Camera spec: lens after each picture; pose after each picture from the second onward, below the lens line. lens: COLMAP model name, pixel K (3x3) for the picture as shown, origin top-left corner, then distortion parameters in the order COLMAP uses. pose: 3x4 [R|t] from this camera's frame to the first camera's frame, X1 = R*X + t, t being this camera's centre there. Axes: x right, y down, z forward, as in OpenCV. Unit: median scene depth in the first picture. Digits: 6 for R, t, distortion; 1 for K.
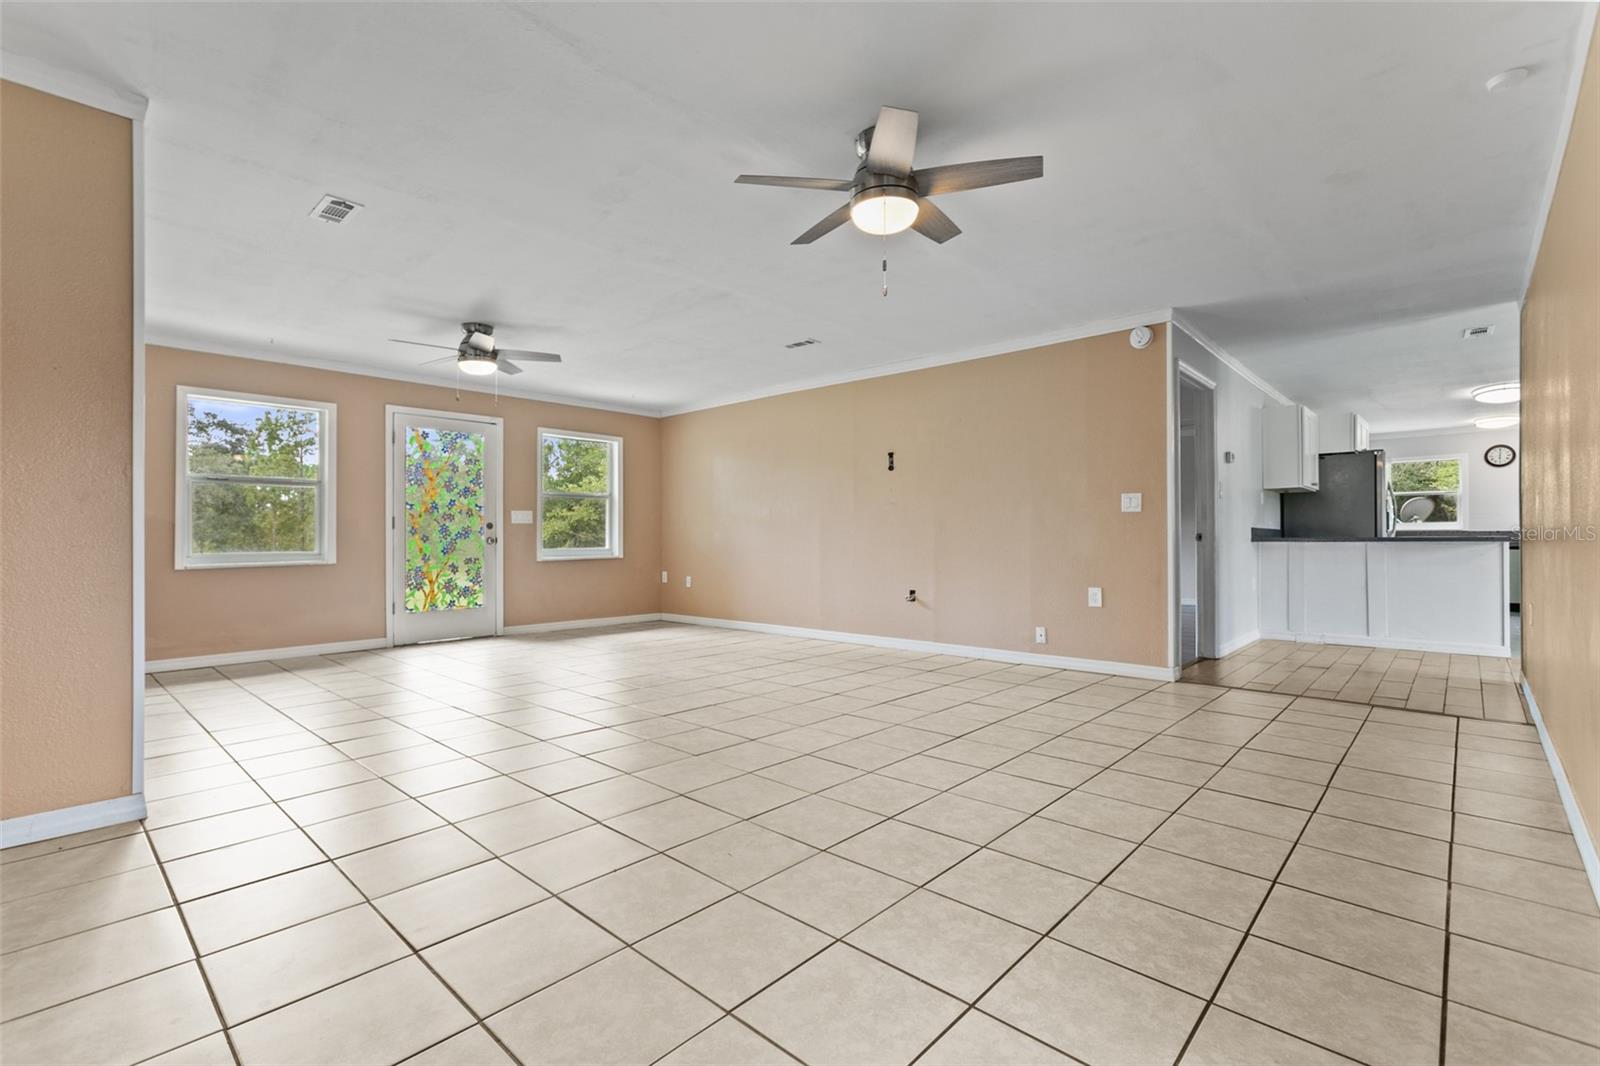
lens RADIAL K [[714.3, 0, 802.3], [0, 714.3, 537.4], [0, 0, 1]] dist [0.001141, 0.000265]
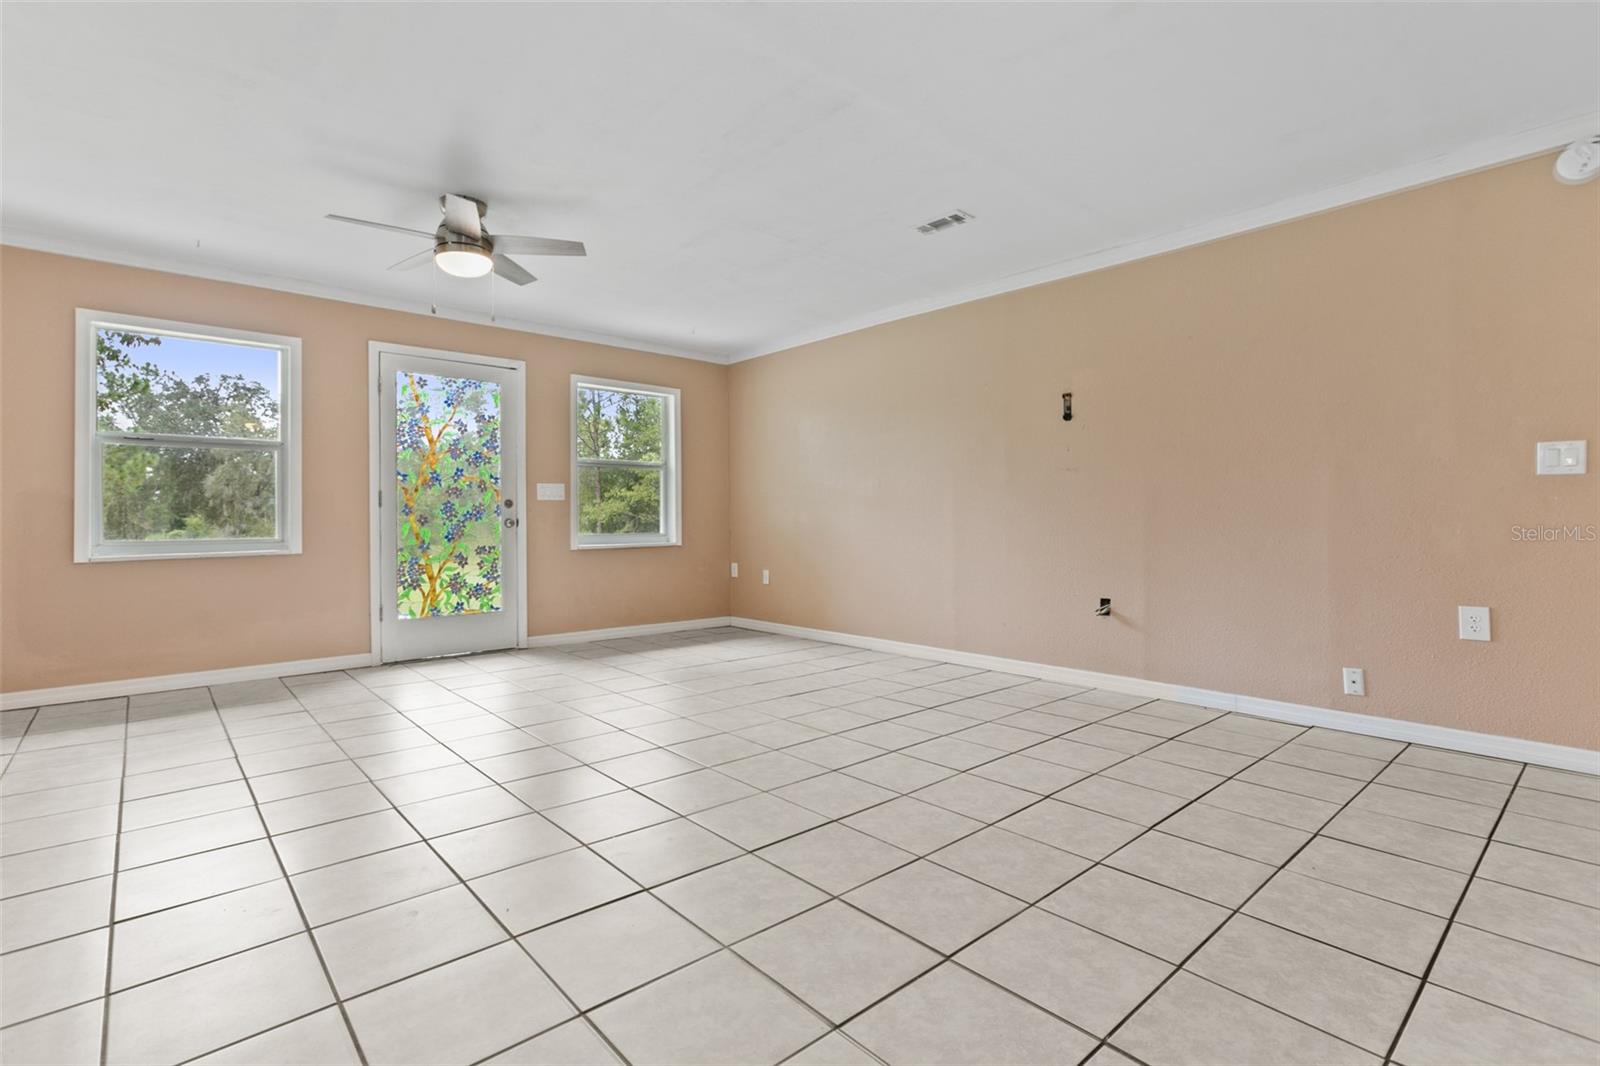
lens RADIAL K [[746.9, 0, 788.8], [0, 746.9, 523.7], [0, 0, 1]] dist [-0.002782, 0.000054]
pose [[0.994001, 0.001234, -0.109367, -0.058619], [-0.000557, 0.999980, 0.006225, -0.000092], [0.109373, -0.006127, 0.993982, 0.257429]]
